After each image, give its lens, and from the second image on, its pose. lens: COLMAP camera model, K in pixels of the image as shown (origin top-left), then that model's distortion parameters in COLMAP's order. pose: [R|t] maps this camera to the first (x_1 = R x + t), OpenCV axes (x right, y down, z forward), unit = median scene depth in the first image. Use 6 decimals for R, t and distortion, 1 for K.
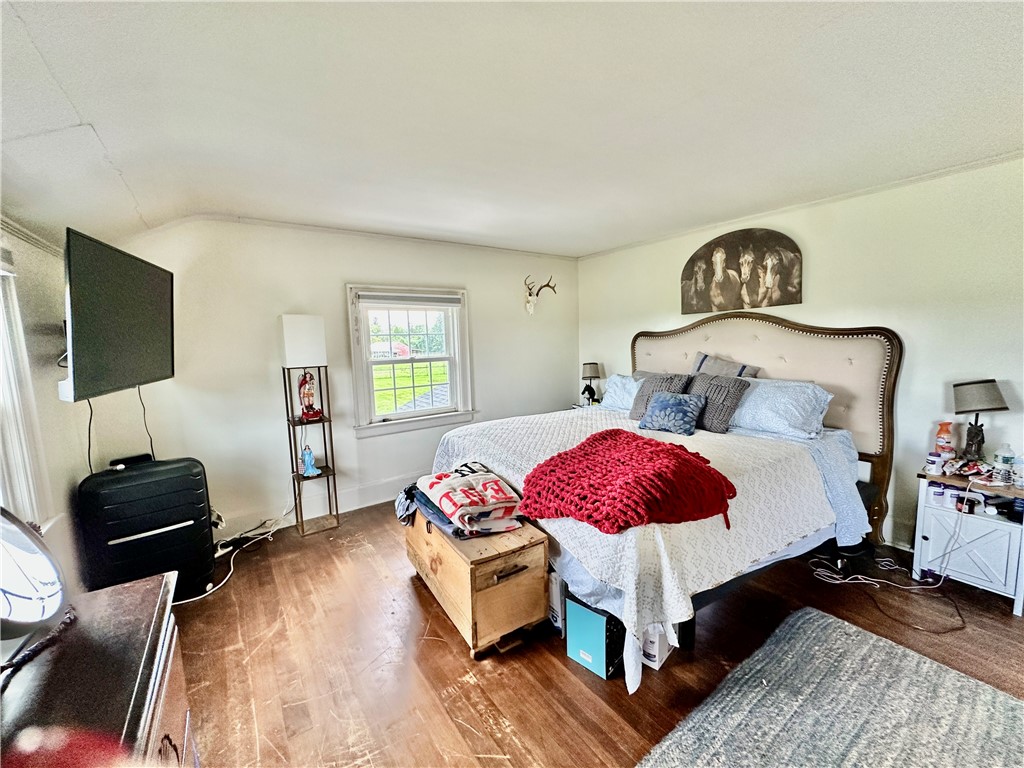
lens RADIAL K [[410.2, 0, 512.0], [0, 410.2, 384.0], [0, 0, 1]] dist [-0.001766, -0.000018]
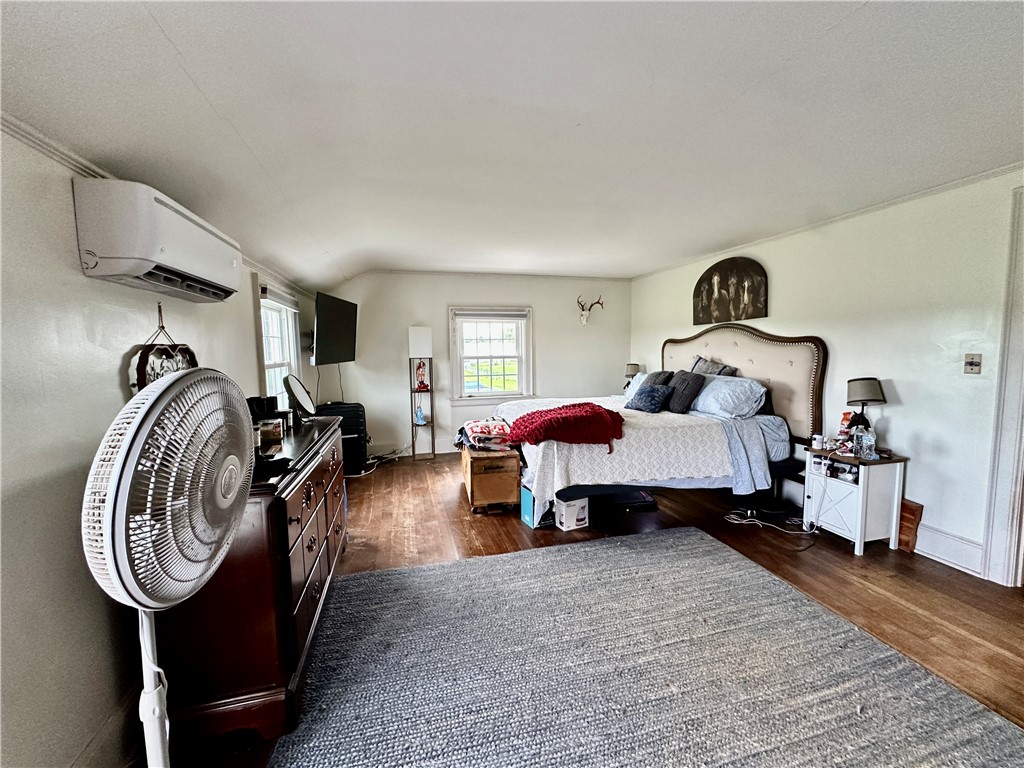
lens RADIAL K [[410.2, 0, 512.0], [0, 410.2, 384.0], [0, 0, 1]] dist [-0.001766, -0.000018]
pose [[0.938177, 0.046931, -0.342960, 0.403758], [-0.052918, 0.998566, -0.008114, 0.055699], [0.342087, 0.025761, 0.939315, -0.414100]]
